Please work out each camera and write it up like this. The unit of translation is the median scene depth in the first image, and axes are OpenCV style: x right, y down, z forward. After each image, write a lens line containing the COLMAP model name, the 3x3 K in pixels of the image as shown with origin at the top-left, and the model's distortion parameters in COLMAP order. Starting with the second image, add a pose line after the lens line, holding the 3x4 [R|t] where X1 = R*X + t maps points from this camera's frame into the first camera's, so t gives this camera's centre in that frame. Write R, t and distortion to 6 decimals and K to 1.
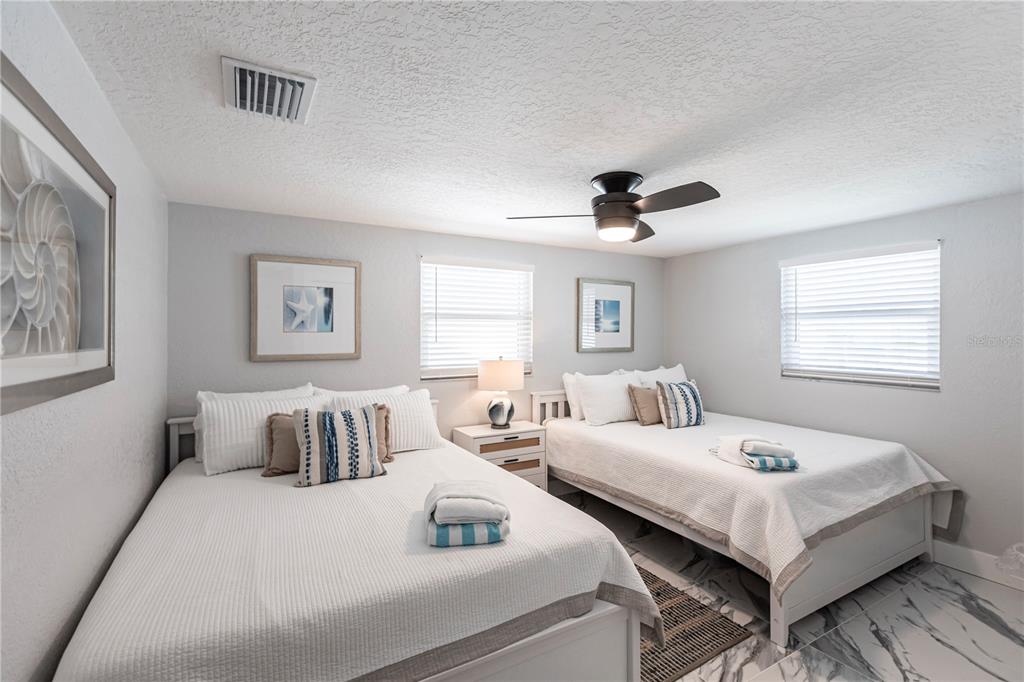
lens RADIAL K [[459.8, 0, 513.3], [0, 459.8, 337.5], [0, 0, 1]] dist [-0.003105, -0.000235]
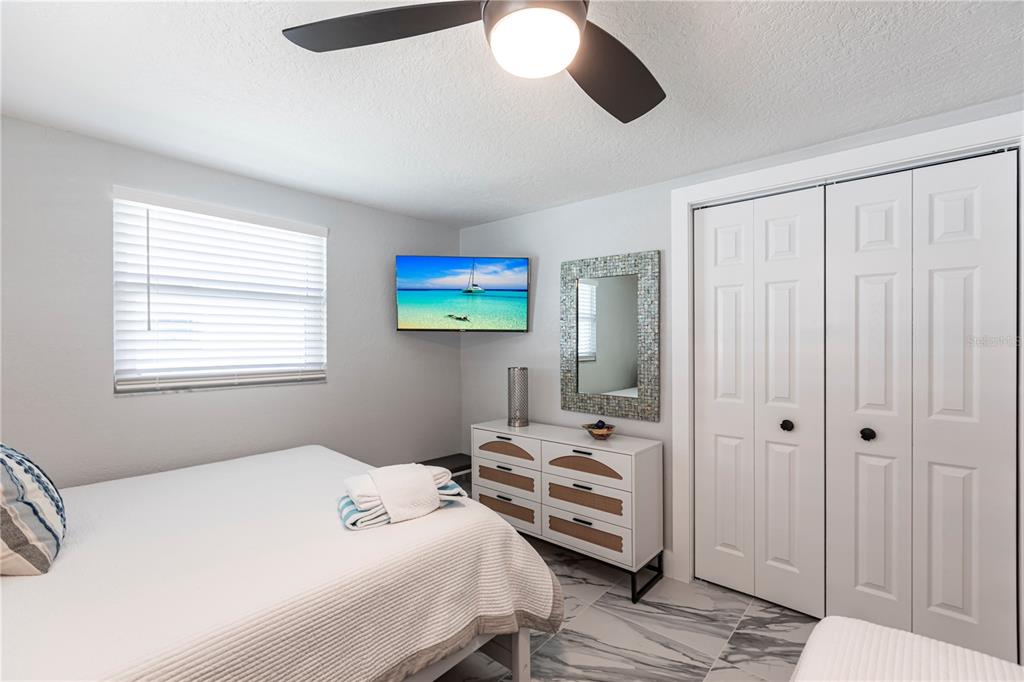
lens RADIAL K [[459.8, 0, 514.0], [0, 459.8, 339.7], [0, 0, 1]] dist [-0.003105, -0.000235]
pose [[-0.339929, -0.002720, 0.940447, -0.109091], [0.001164, 0.999994, 0.003313, 0.018378], [-0.940450, 0.002221, -0.339924, 0.756055]]
